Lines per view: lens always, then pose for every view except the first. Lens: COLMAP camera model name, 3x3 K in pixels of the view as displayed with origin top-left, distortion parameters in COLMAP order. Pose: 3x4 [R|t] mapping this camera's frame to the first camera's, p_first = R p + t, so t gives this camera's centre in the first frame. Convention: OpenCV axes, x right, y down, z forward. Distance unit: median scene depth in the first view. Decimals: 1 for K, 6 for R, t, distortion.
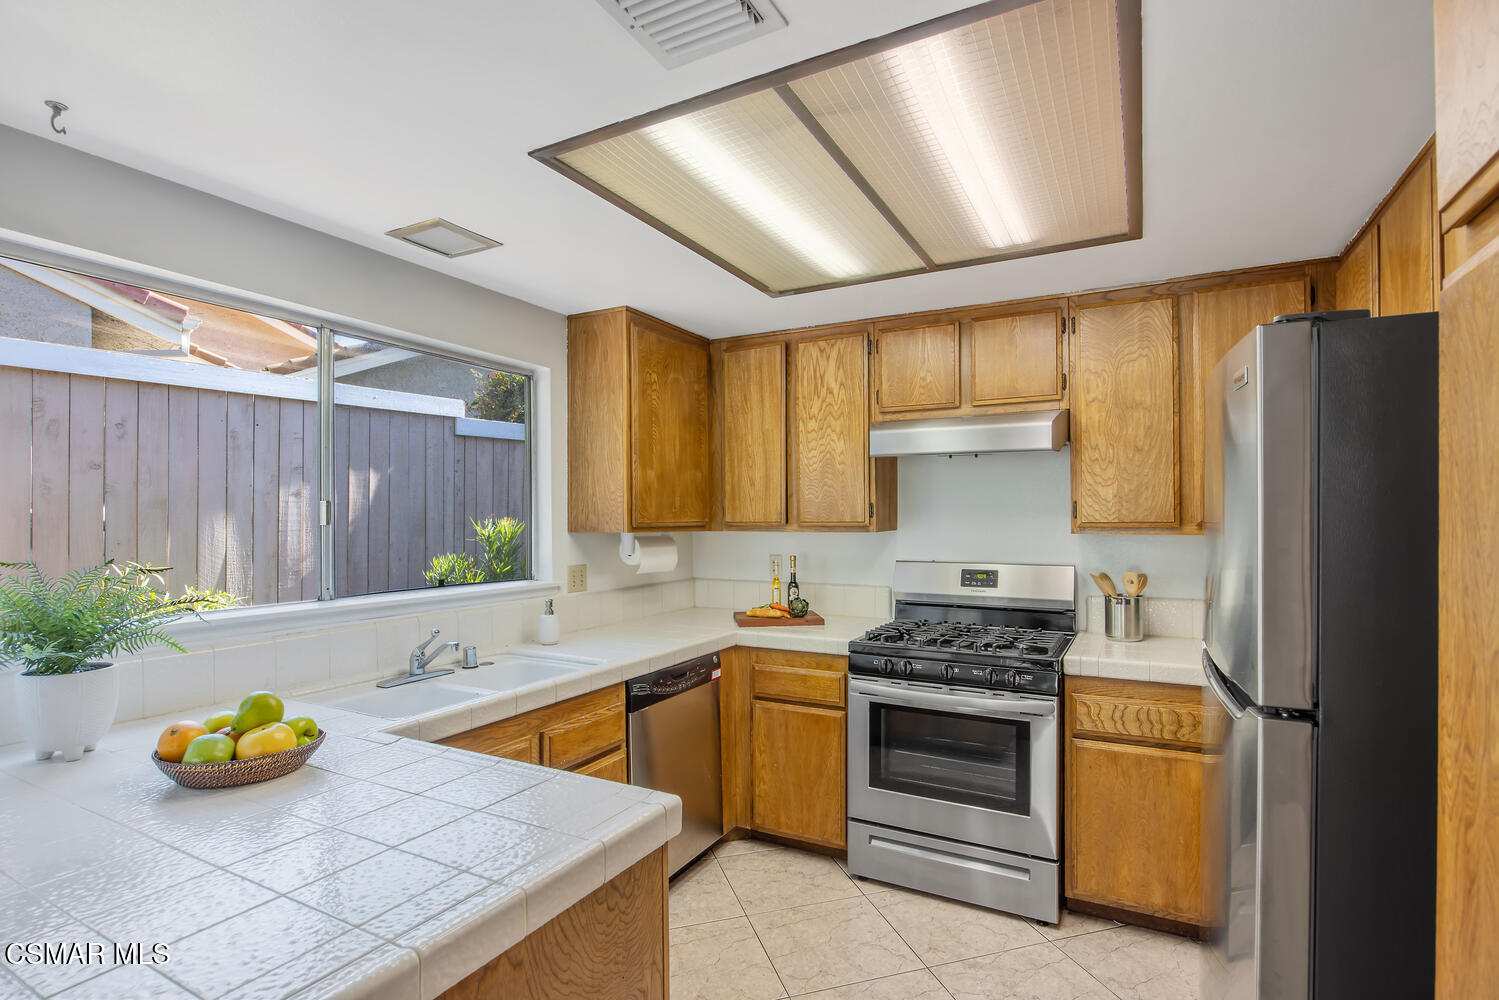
lens RADIAL K [[728.6, 0, 753.7], [0, 728.6, 513.3], [0, 0, 1]] dist [-0.005592, 0.000494]
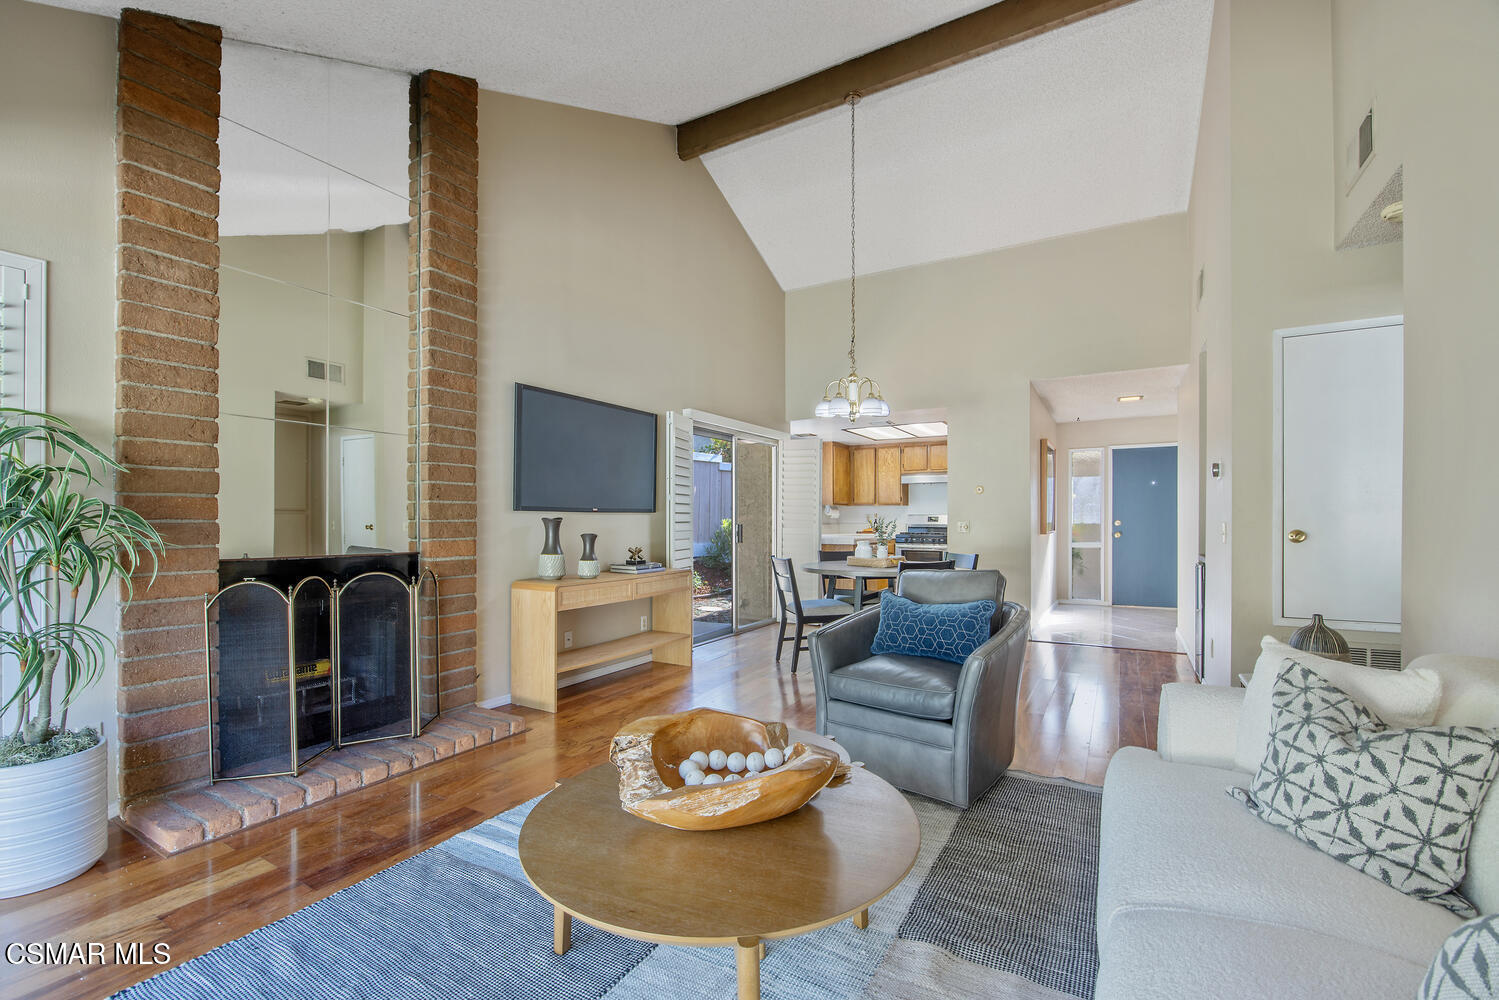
lens RADIAL K [[629.4, 0, 750.6], [0, 629.4, 514.2], [0, 0, 1]] dist [-0.003263, -0.000154]
pose [[0.999260, 0.006673, -0.037887, -0.449757], [-0.006699, 0.999977, -0.000550, 0.075597], [0.037883, 0.000803, 0.999282, -2.059935]]
